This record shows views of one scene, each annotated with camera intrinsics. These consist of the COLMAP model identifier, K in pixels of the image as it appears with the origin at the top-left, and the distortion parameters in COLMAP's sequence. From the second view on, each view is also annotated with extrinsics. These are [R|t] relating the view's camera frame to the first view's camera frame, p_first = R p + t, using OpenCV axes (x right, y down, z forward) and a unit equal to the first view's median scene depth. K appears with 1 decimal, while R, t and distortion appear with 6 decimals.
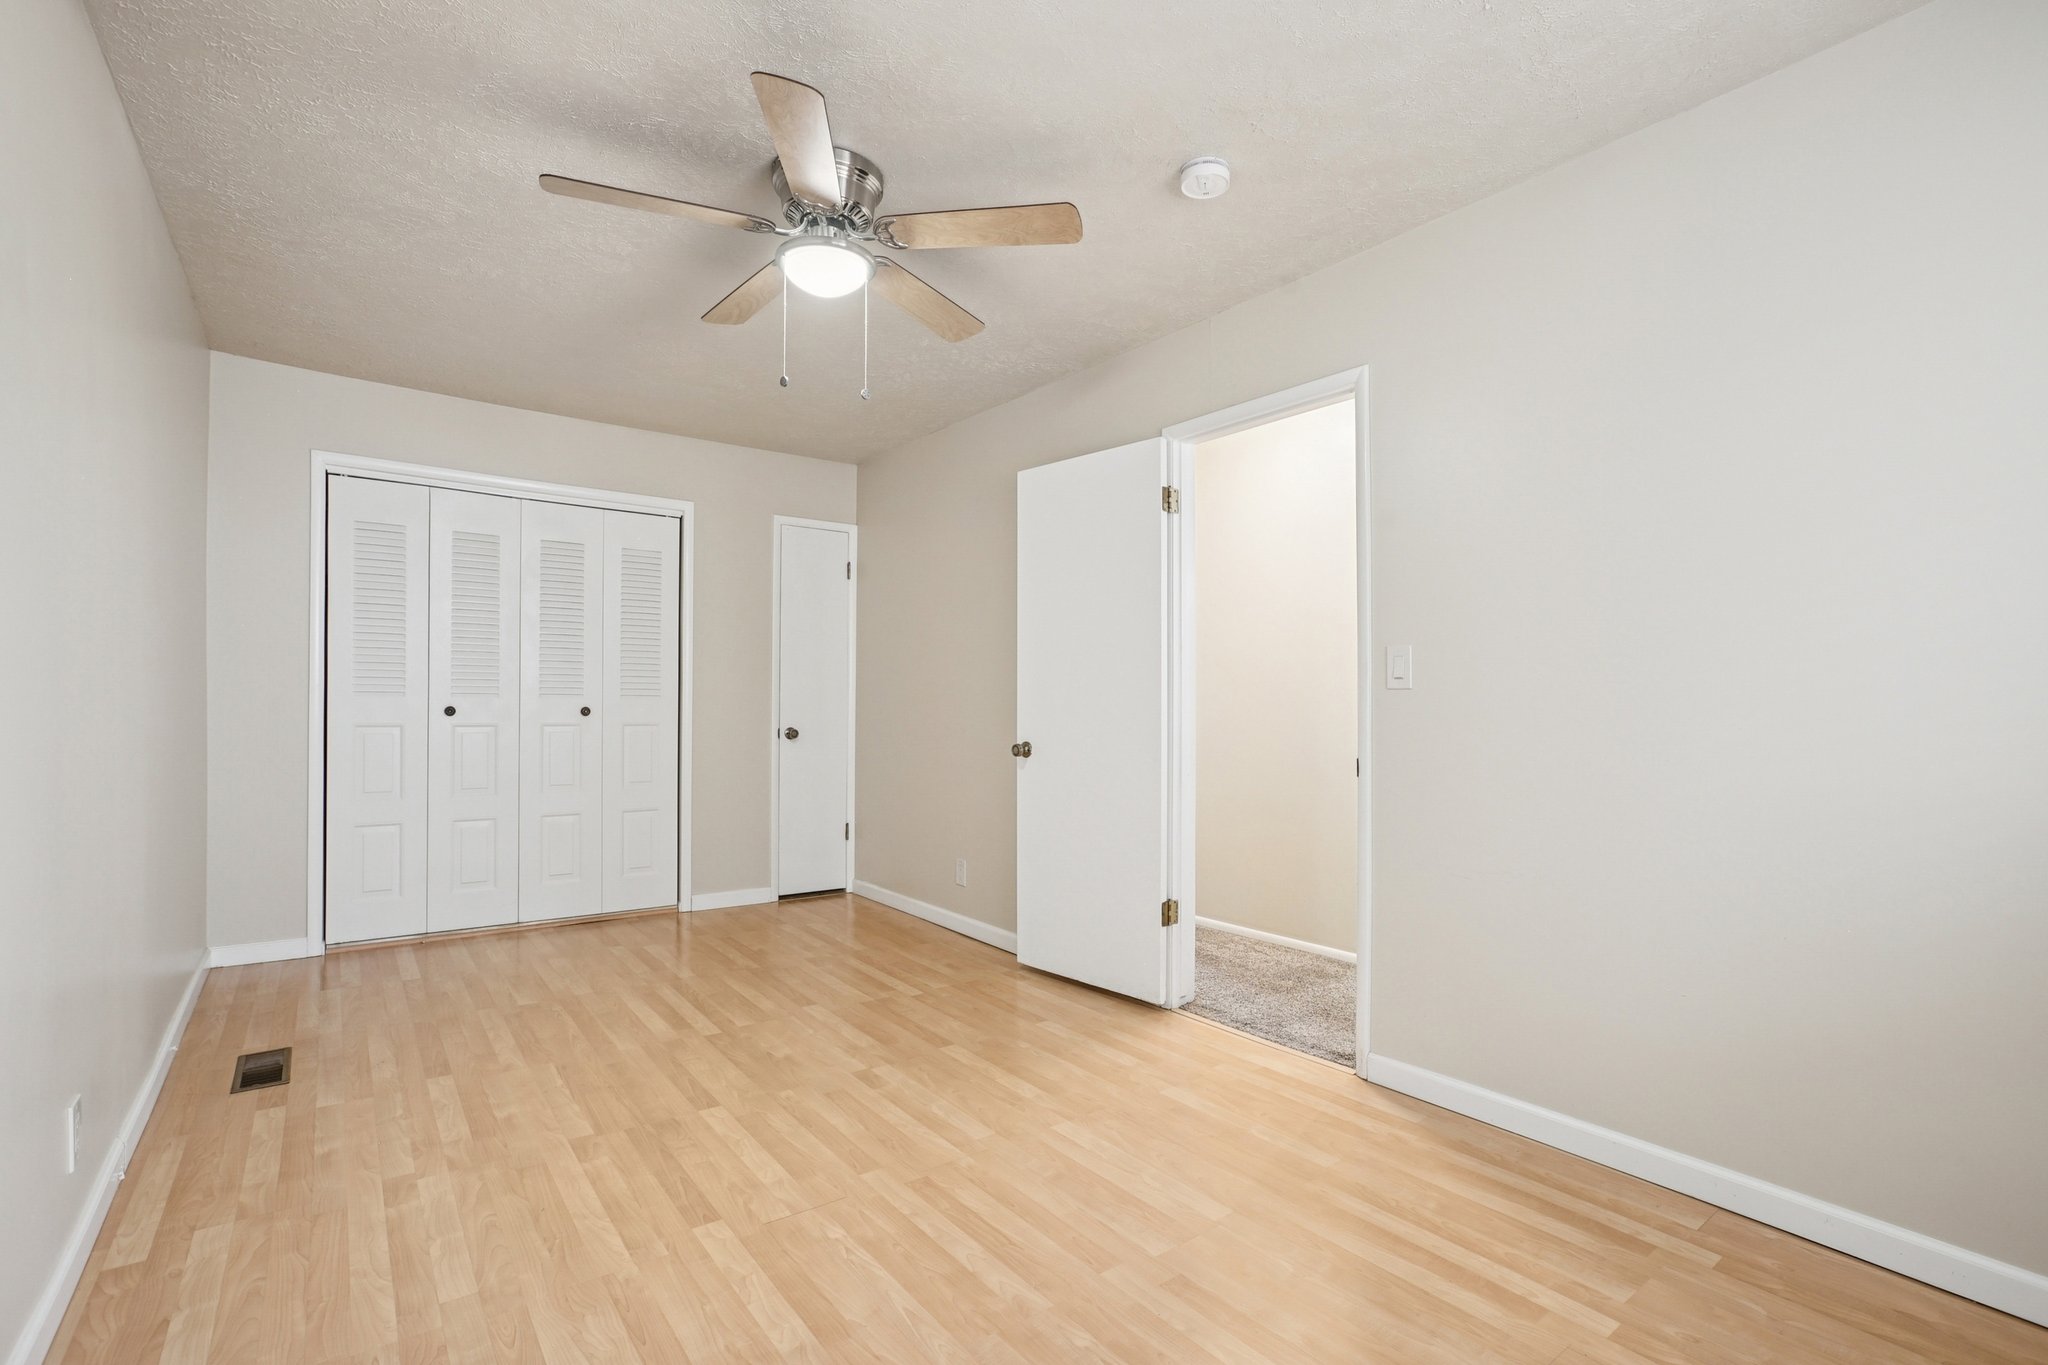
lens RADIAL K [[919.7, 0, 1011.8], [0, 919.7, 698.3], [0, 0, 1]] dist [-0.003805, 0.000229]
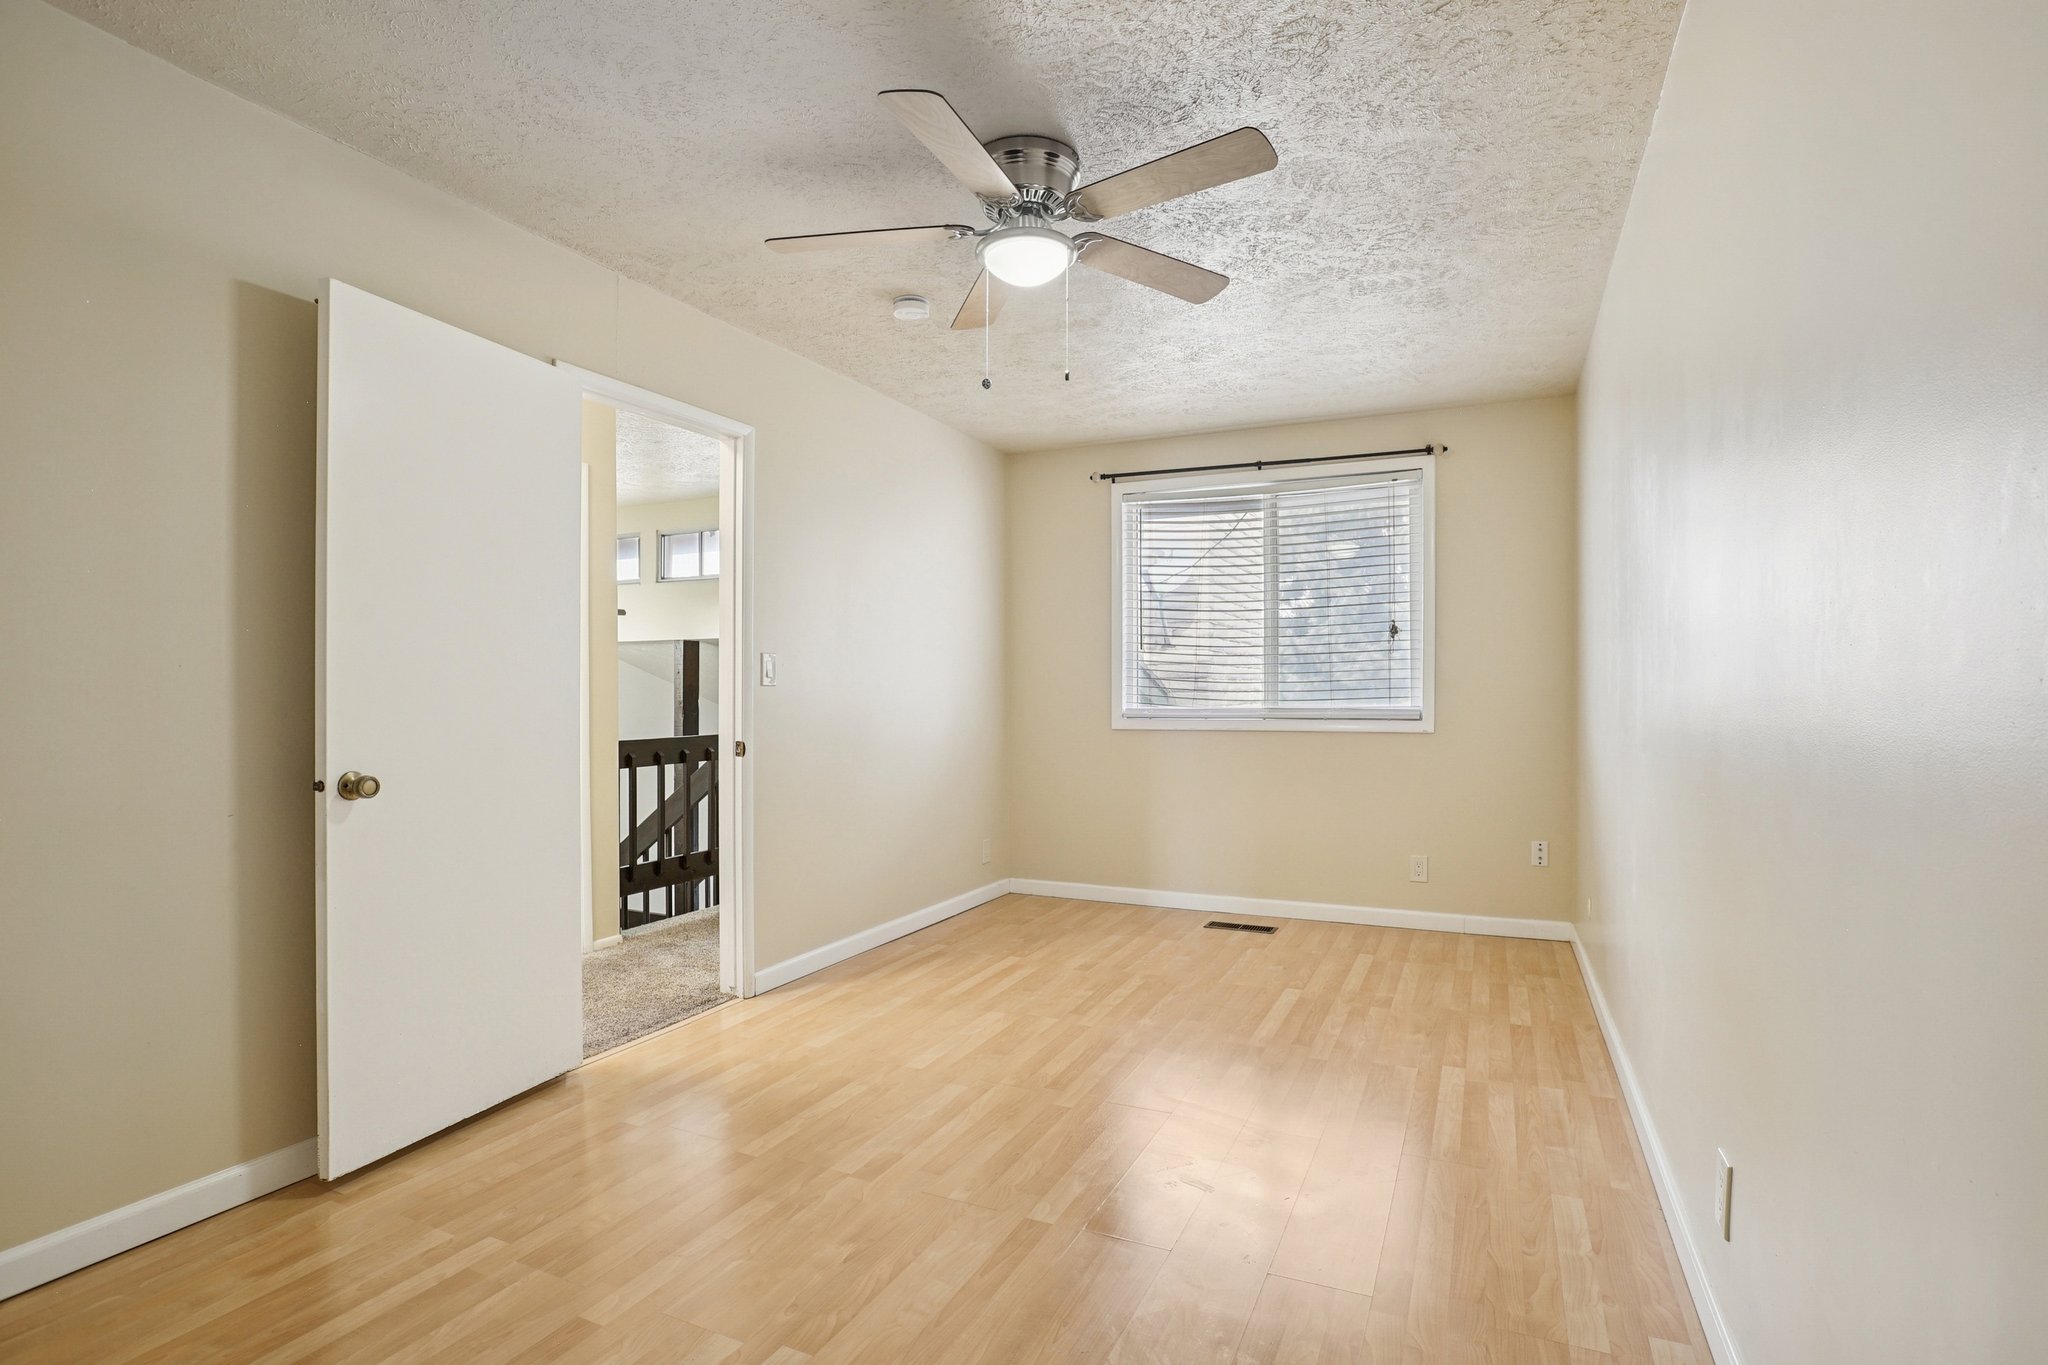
lens RADIAL K [[994.7, 0, 1023.4], [0, 994.7, 698.5], [0, 0, 1]] dist [0.002581, 0.000382]
pose [[-0.469702, -0.005334, 0.882809, -1.107281], [-0.014506, 0.999893, -0.001677, 0.001186], [-0.882706, -0.013593, -0.469729, 1.463525]]
